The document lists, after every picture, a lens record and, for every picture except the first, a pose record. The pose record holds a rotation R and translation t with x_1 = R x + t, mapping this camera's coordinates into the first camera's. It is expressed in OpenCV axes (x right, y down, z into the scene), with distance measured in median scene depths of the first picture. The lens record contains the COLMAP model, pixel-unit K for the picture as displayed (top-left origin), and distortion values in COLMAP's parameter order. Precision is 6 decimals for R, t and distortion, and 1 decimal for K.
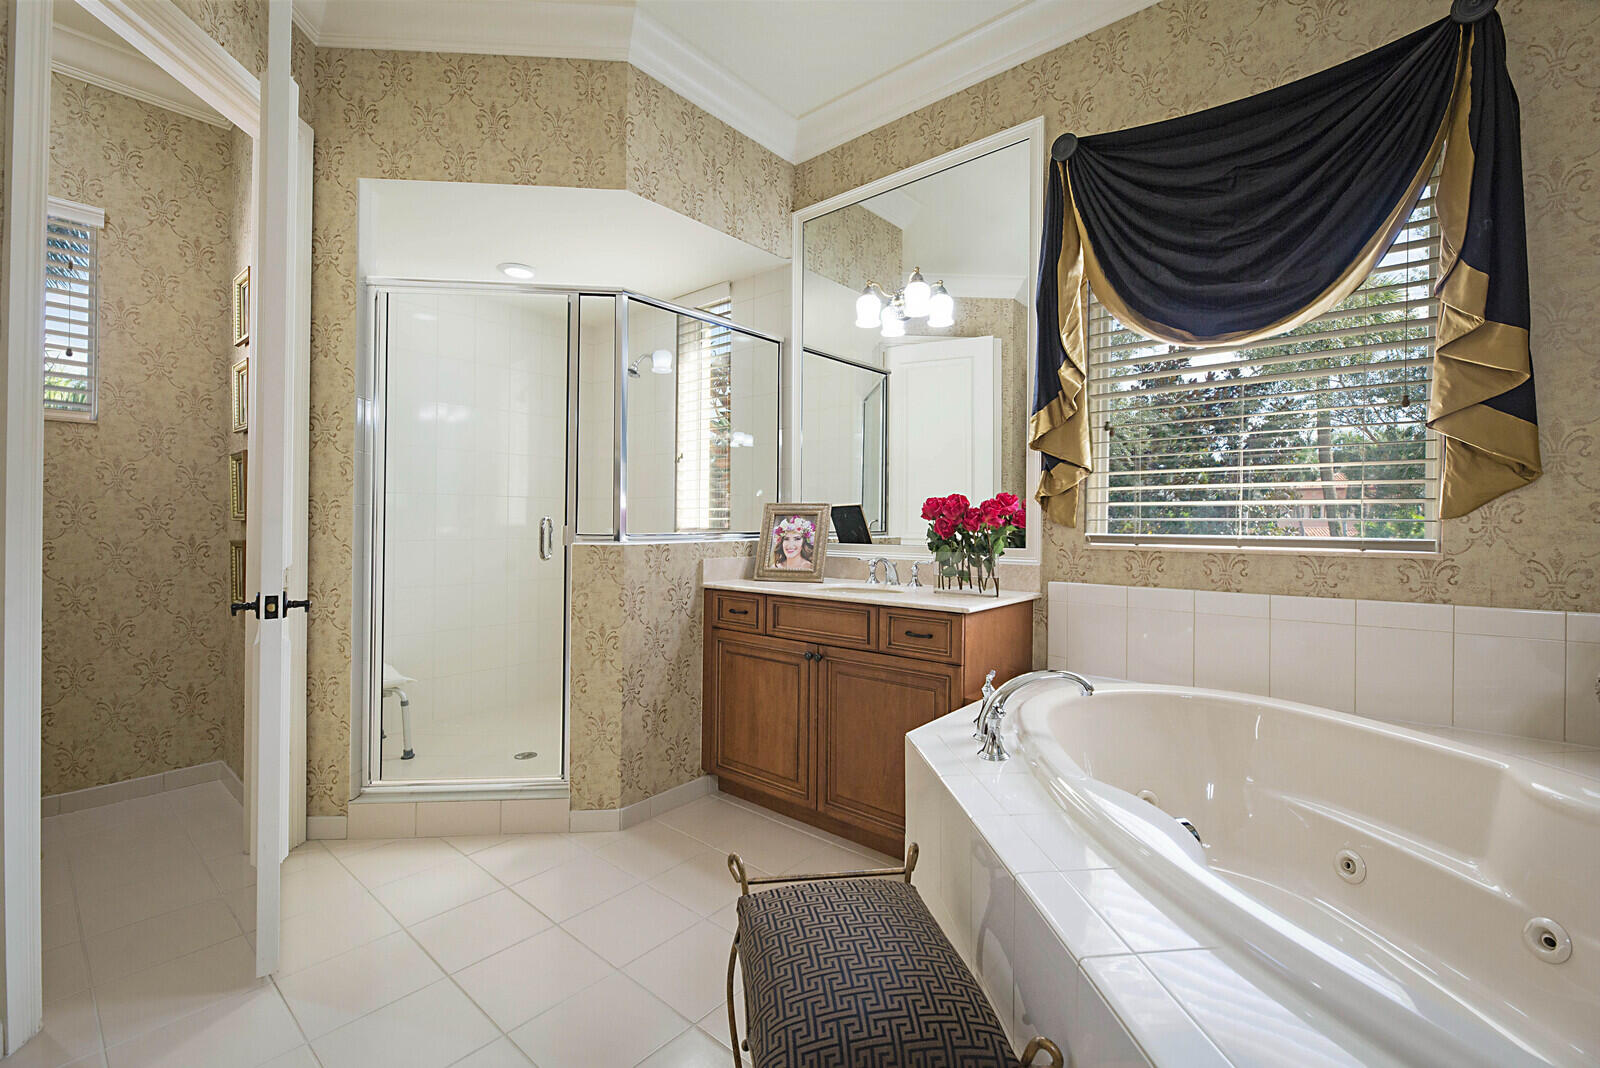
lens RADIAL K [[673.8, 0, 795.7], [0, 673.8, 526.6], [0, 0, 1]] dist [-0.002433, -0.001888]
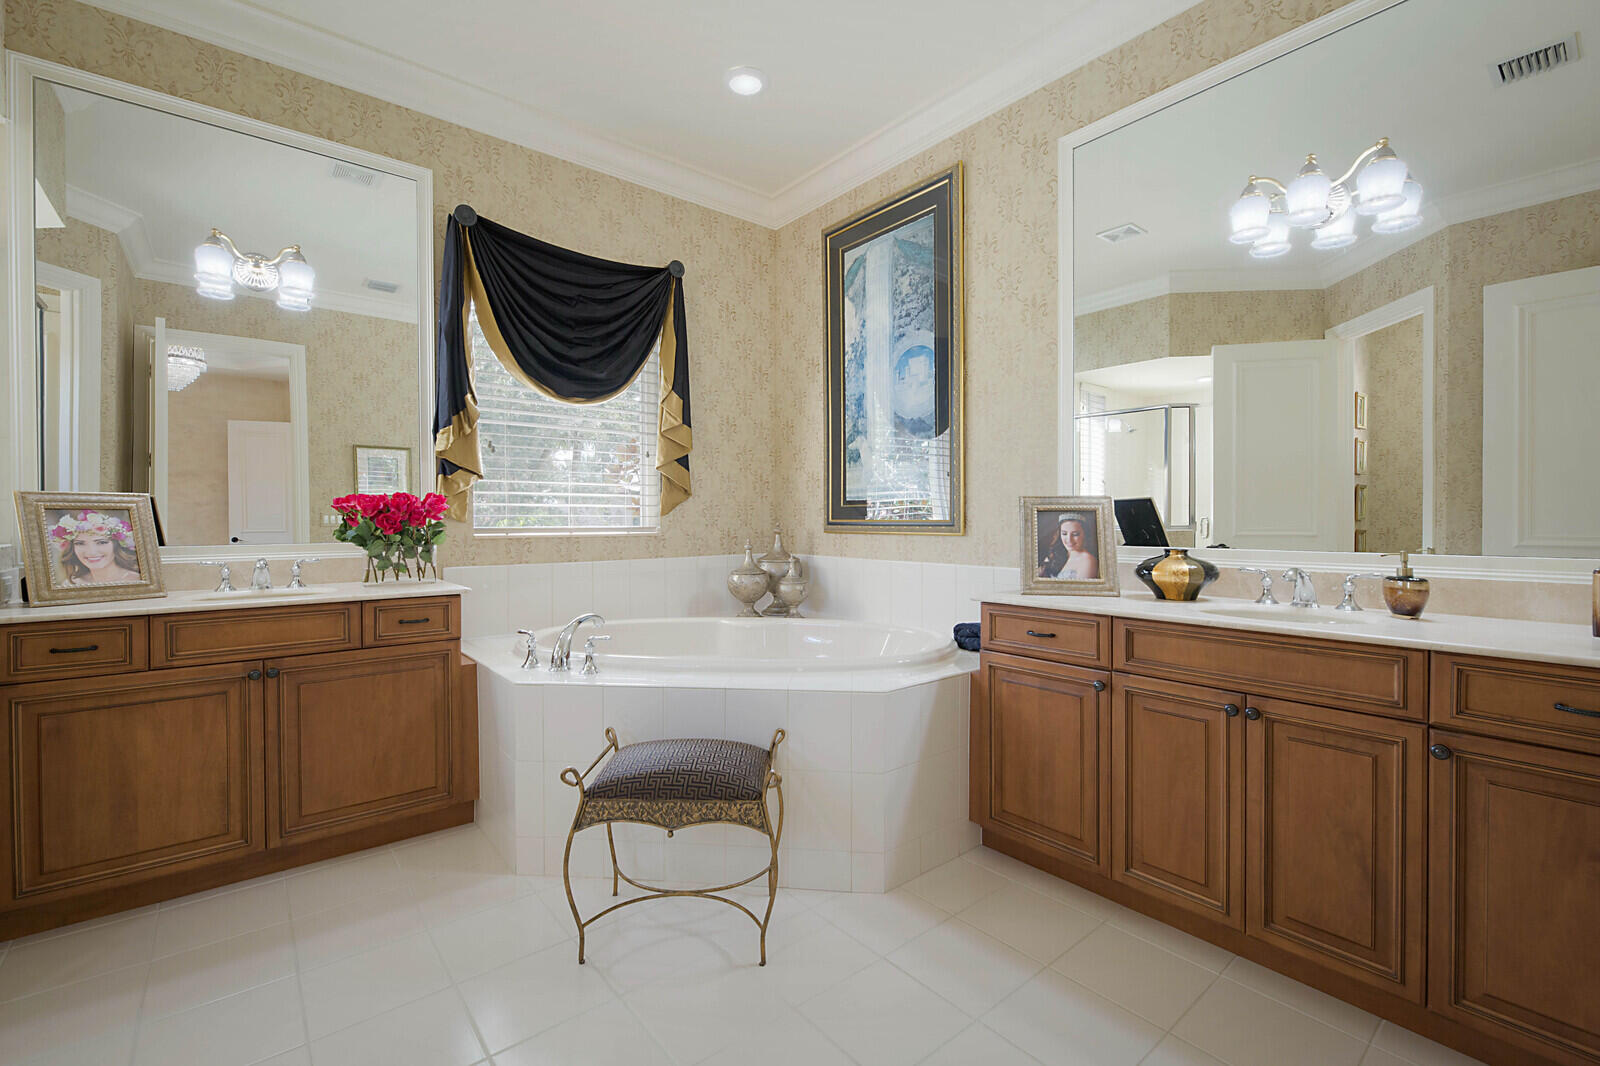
lens RADIAL K [[717.2, 0, 795.5], [0, 717.2, 524.0], [0, 0, 1]] dist [0.000168, -0.002004]
pose [[0.177569, -0.014302, 0.984004, -0.780548], [0.007989, 0.999882, 0.013091, -0.007158], [-0.984076, 0.005537, 0.177662, 0.164682]]
